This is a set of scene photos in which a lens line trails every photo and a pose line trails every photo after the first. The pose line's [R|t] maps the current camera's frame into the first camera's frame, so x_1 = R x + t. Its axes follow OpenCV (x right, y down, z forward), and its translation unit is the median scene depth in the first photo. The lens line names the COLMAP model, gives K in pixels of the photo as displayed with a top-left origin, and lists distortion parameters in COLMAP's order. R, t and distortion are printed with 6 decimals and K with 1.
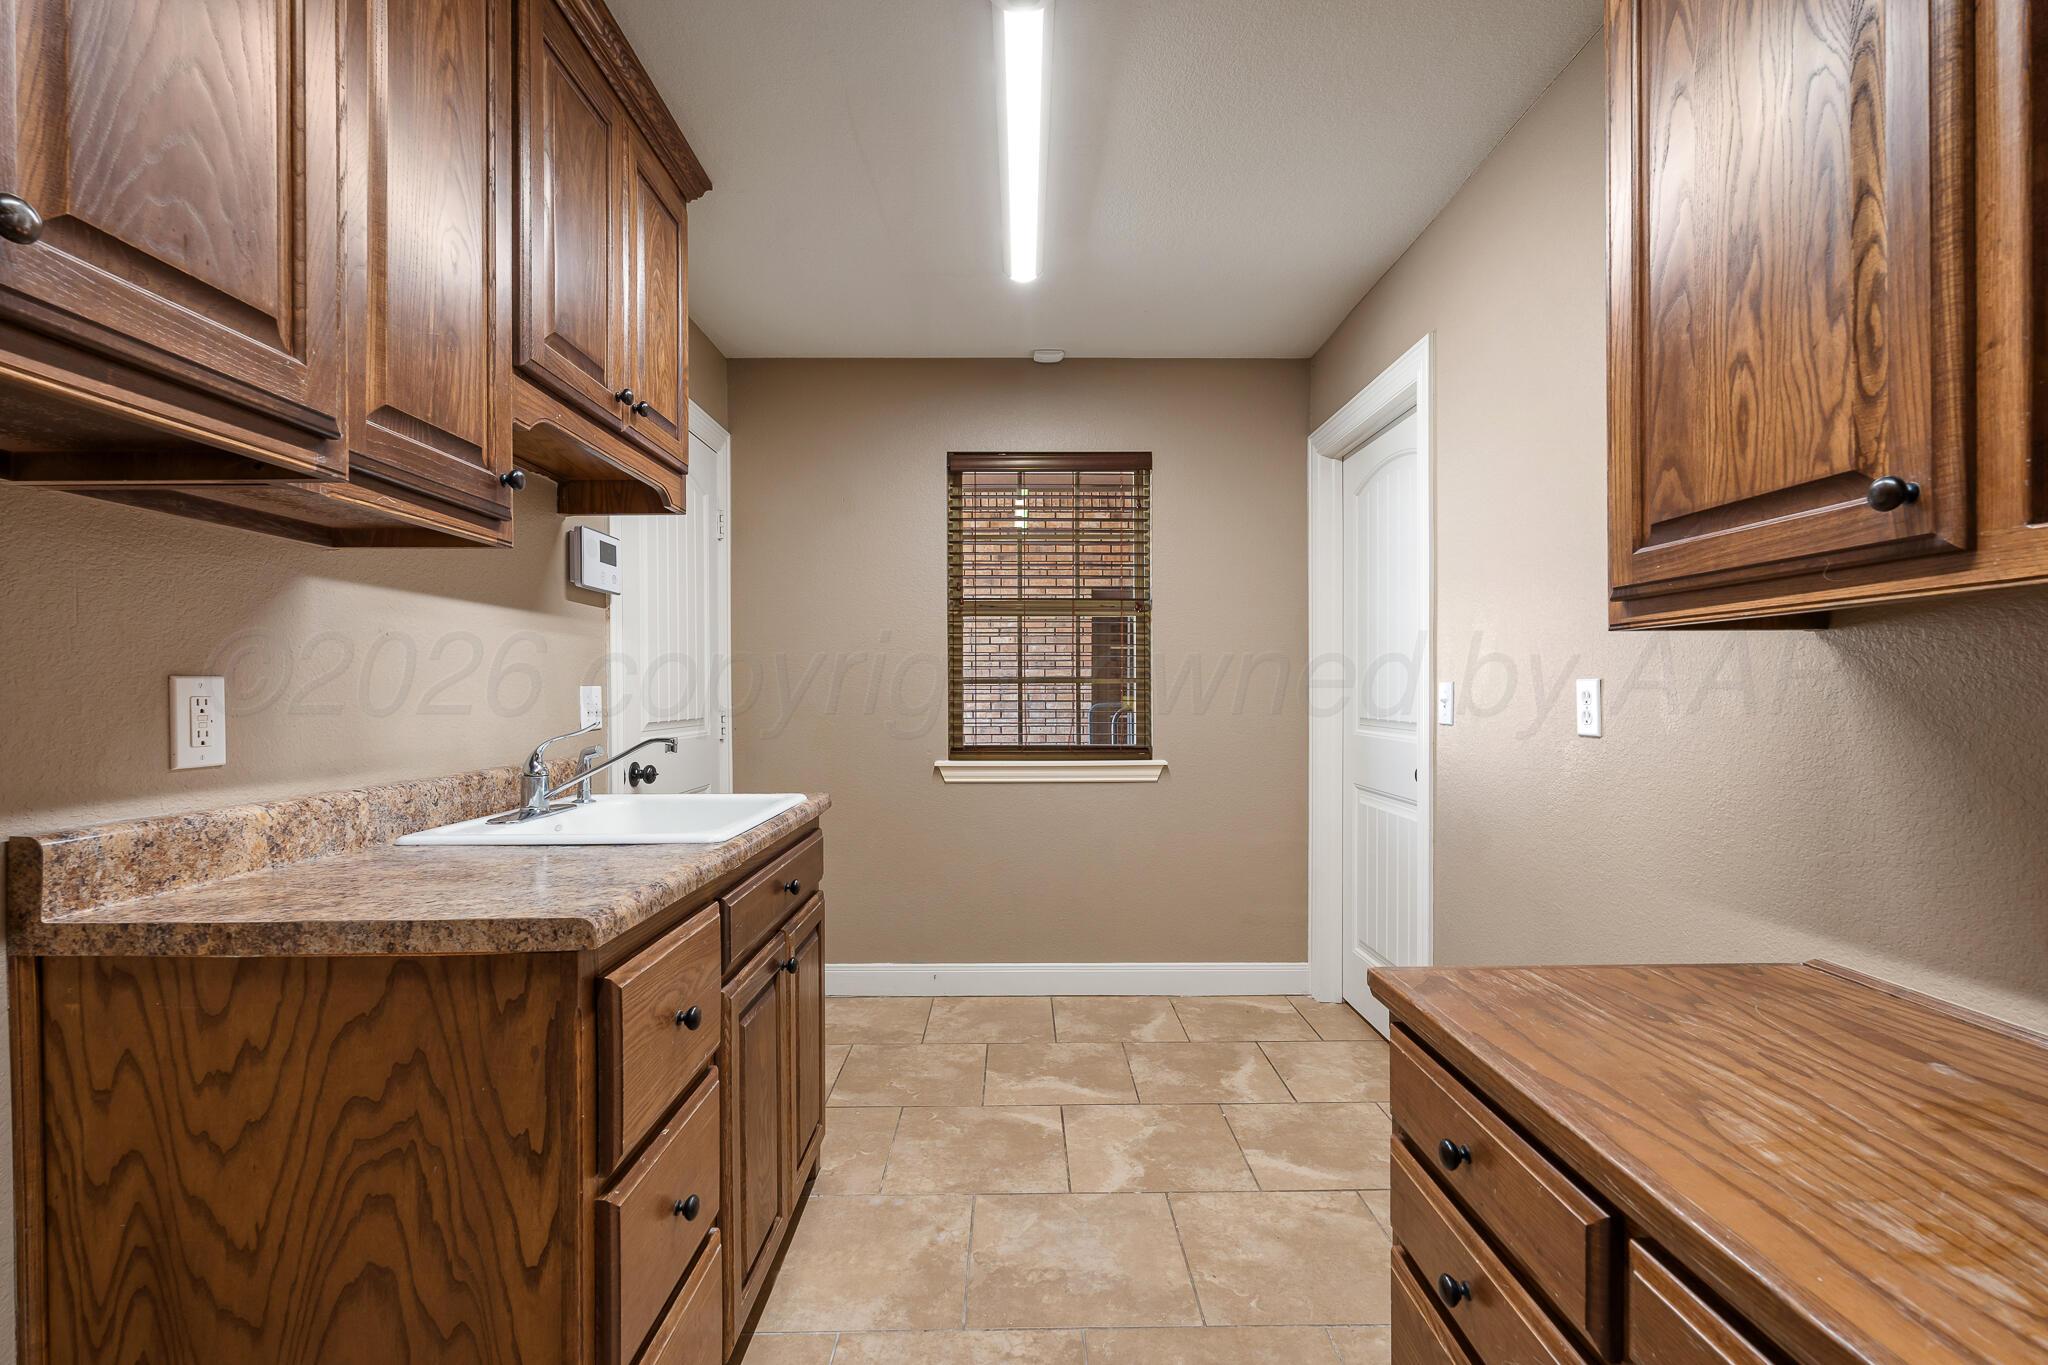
lens RADIAL K [[911.0, 0, 1026.7], [0, 911.0, 698.3], [0, 0, 1]] dist [-0.000670, -0.000020]
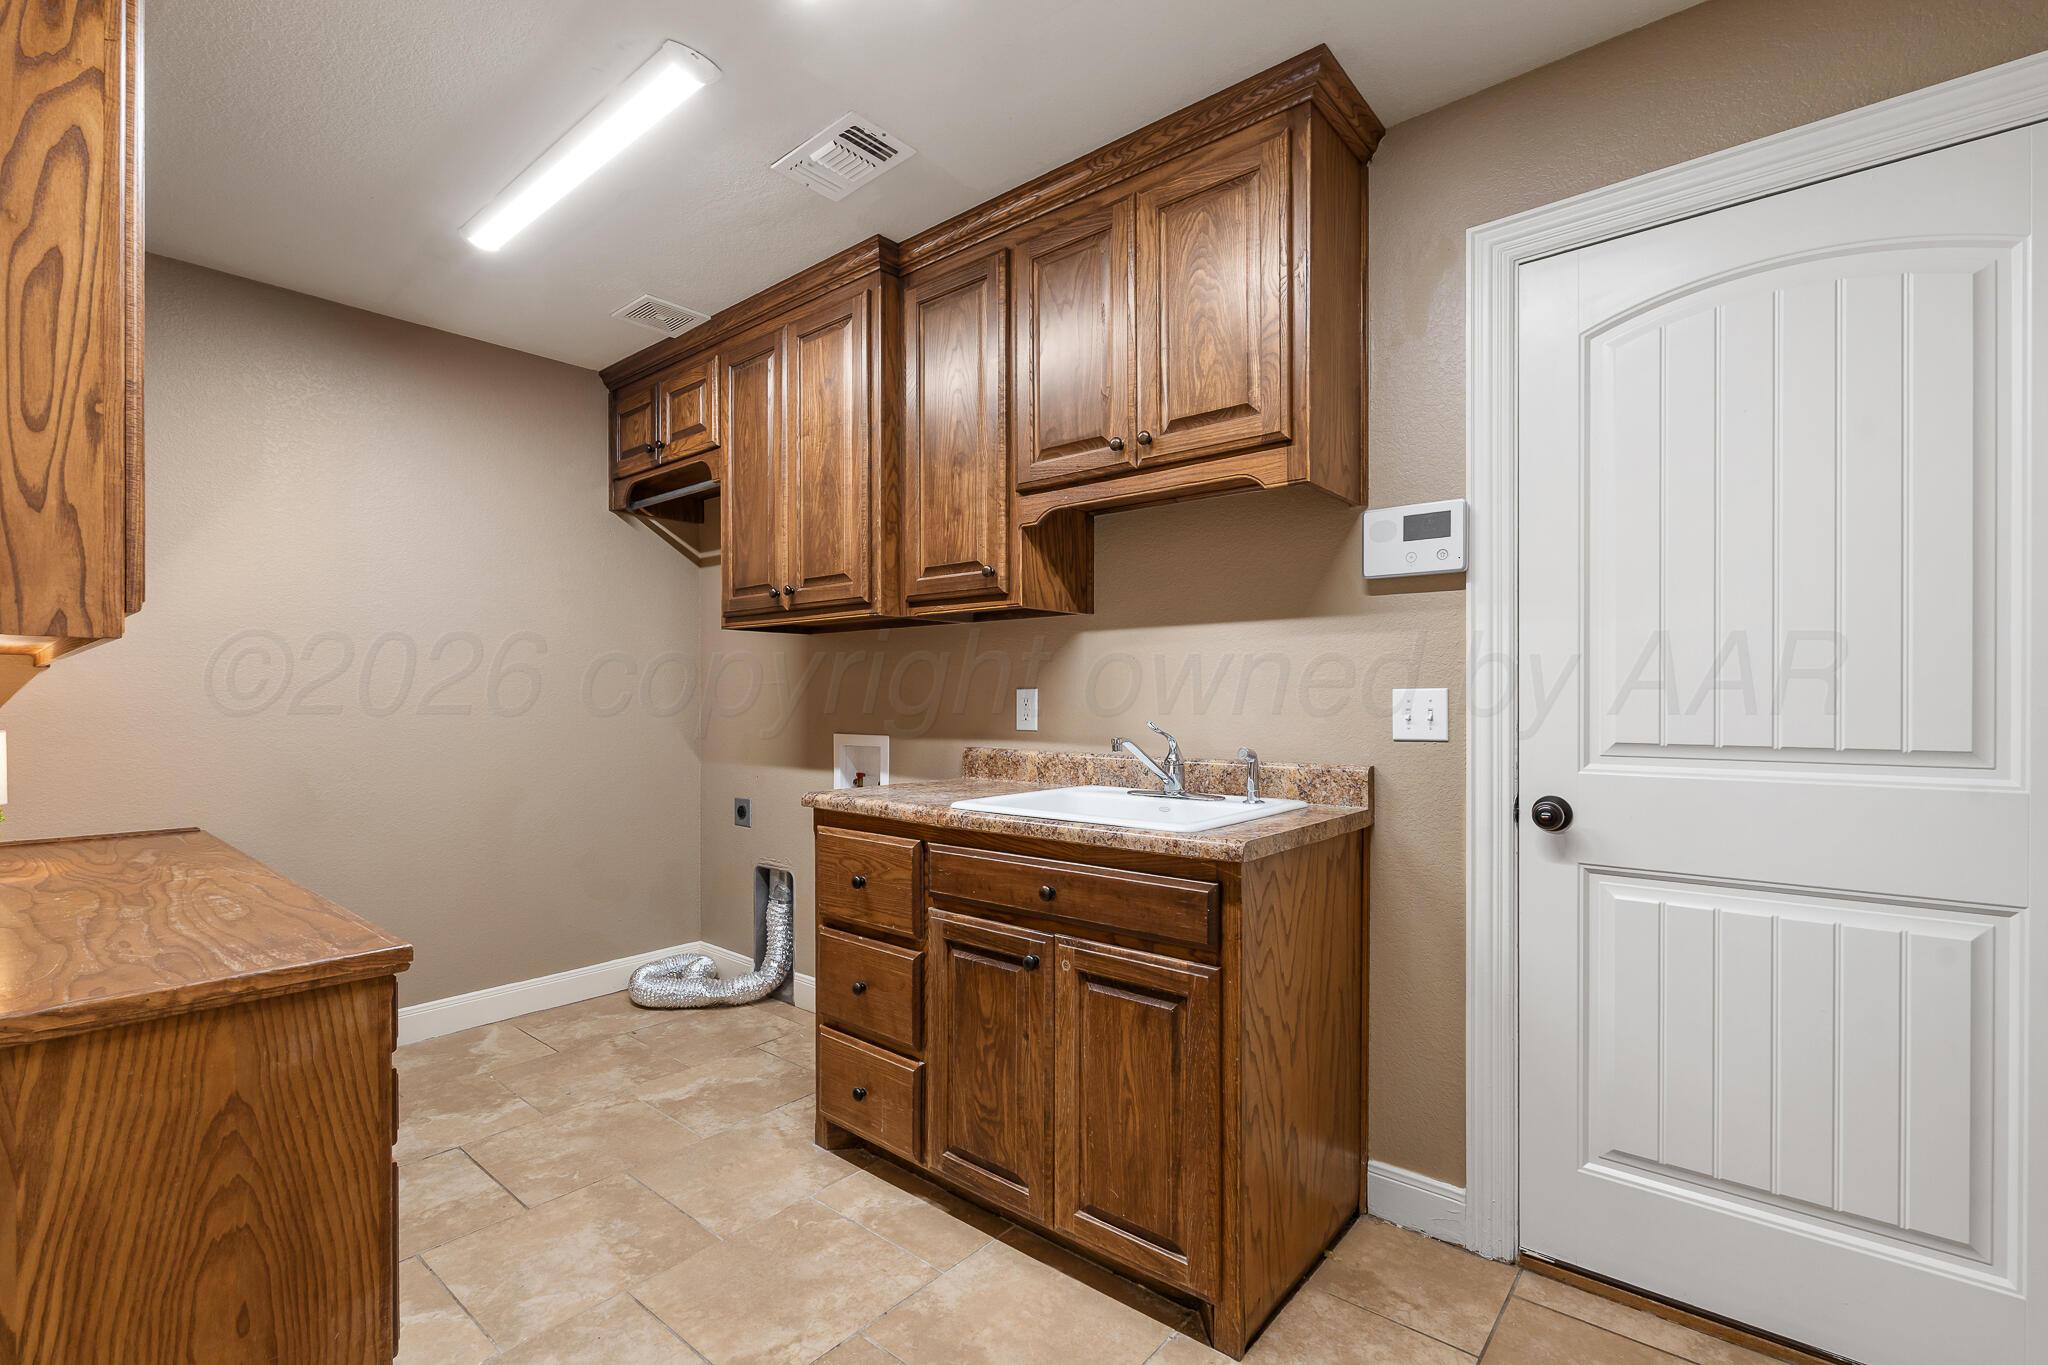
lens RADIAL K [[911.0, 0, 1026.7], [0, 911.0, 698.3], [0, 0, 1]] dist [-0.000670, -0.000020]
pose [[-0.649078, 0.008711, -0.760672, 0.661099], [-0.000776, 0.999926, 0.012113, -0.024645], [0.760722, 0.008452, -0.649023, 2.078035]]
